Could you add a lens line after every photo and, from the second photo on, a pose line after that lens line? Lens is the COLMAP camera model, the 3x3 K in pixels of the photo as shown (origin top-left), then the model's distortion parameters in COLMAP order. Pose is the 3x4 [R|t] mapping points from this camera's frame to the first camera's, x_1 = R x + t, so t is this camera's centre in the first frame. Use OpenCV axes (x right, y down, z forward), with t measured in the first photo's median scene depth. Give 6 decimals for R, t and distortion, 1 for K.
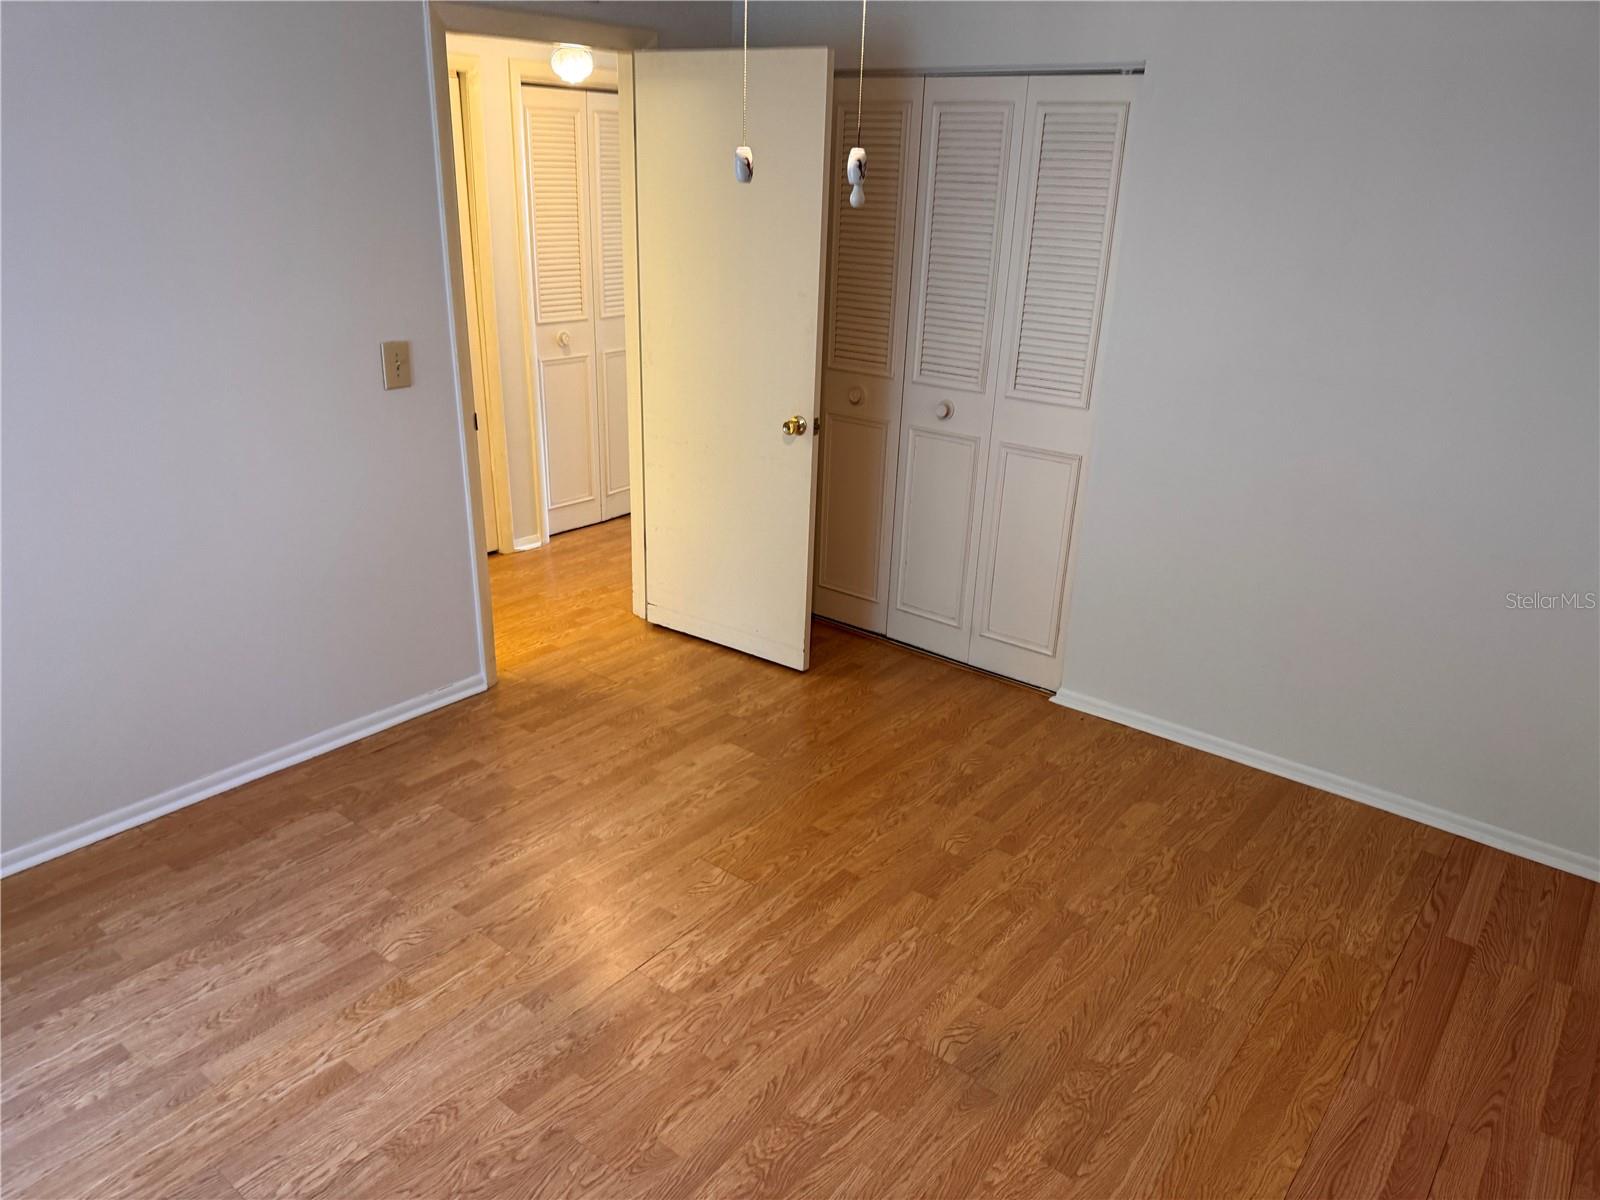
lens RADIAL K [[1119.5, 0, 796.3], [0, 1119.5, 606.8], [0, 0, 1]] dist [0.066068, -0.108316]
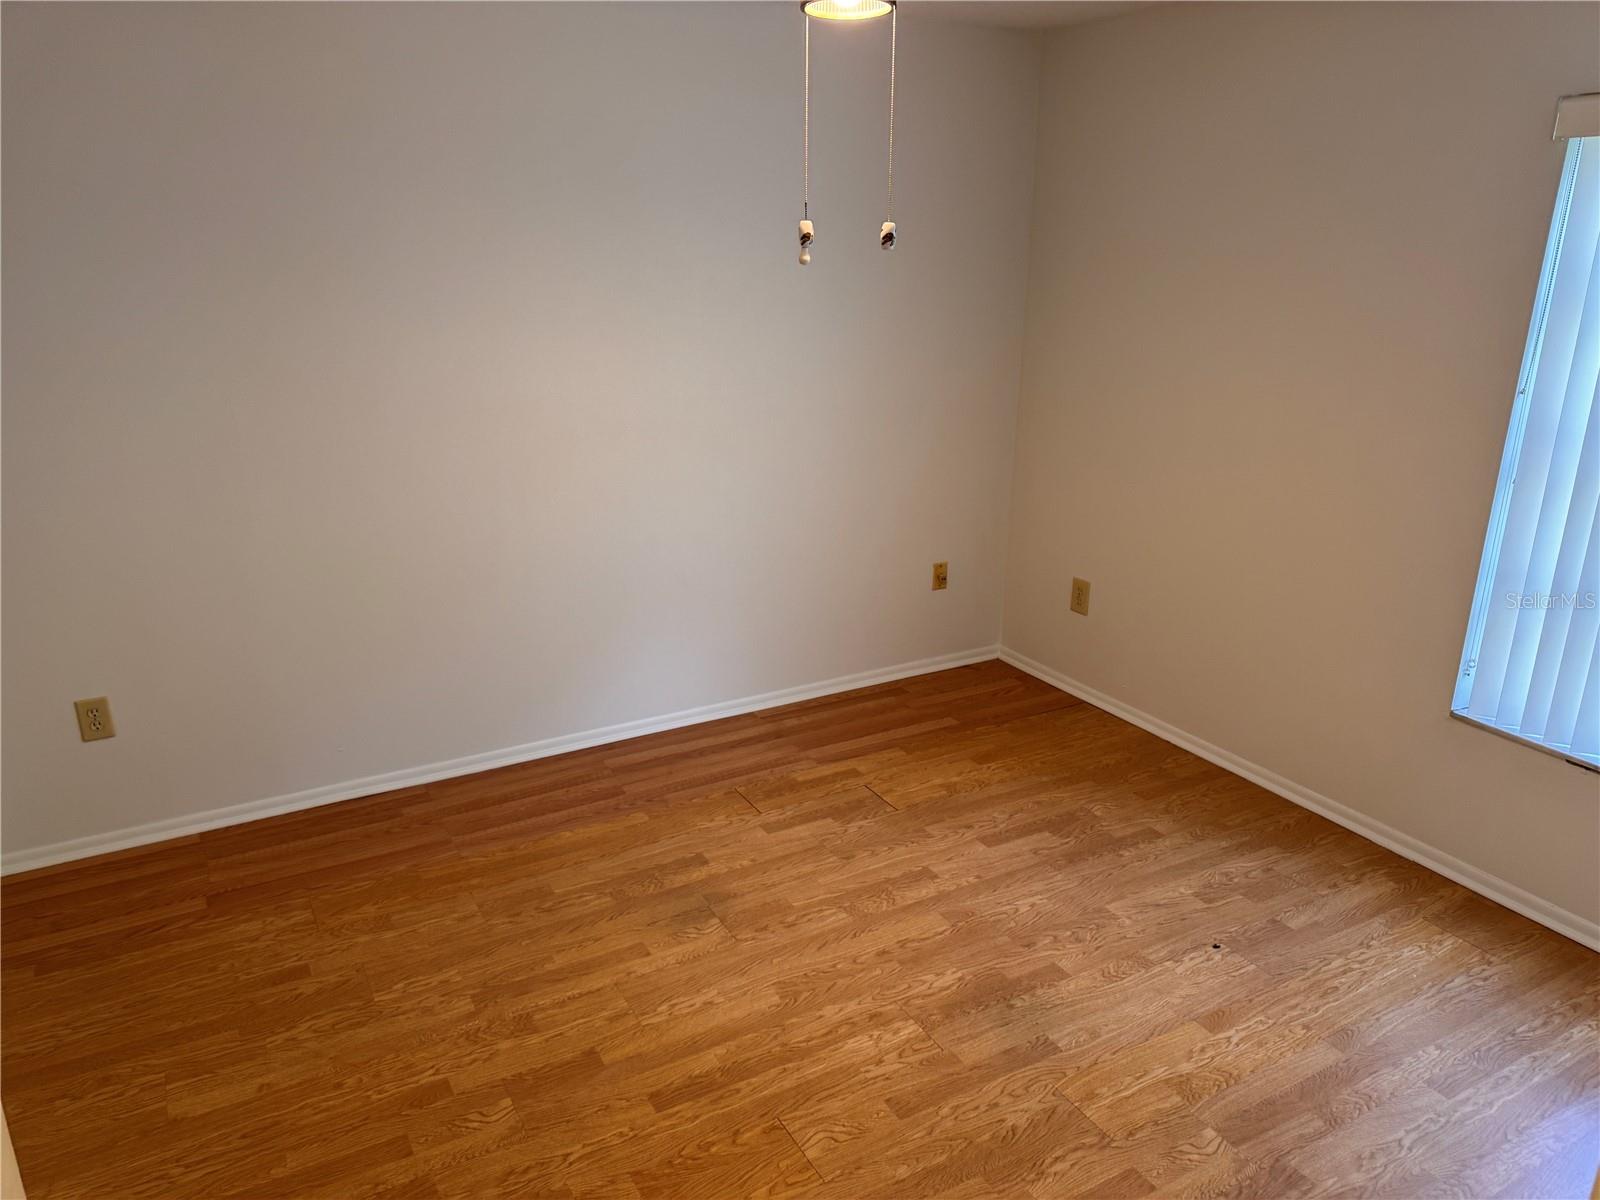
lens RADIAL K [[1119.5, 0, 796.3], [0, 1119.5, 606.8], [0, 0, 1]] dist [0.066068, -0.108316]
pose [[-0.923993, -0.155723, 0.349266, -0.320757], [0.107794, 0.770234, 0.628586, -0.626803], [-0.366902, 0.618458, -0.694905, 1.556953]]
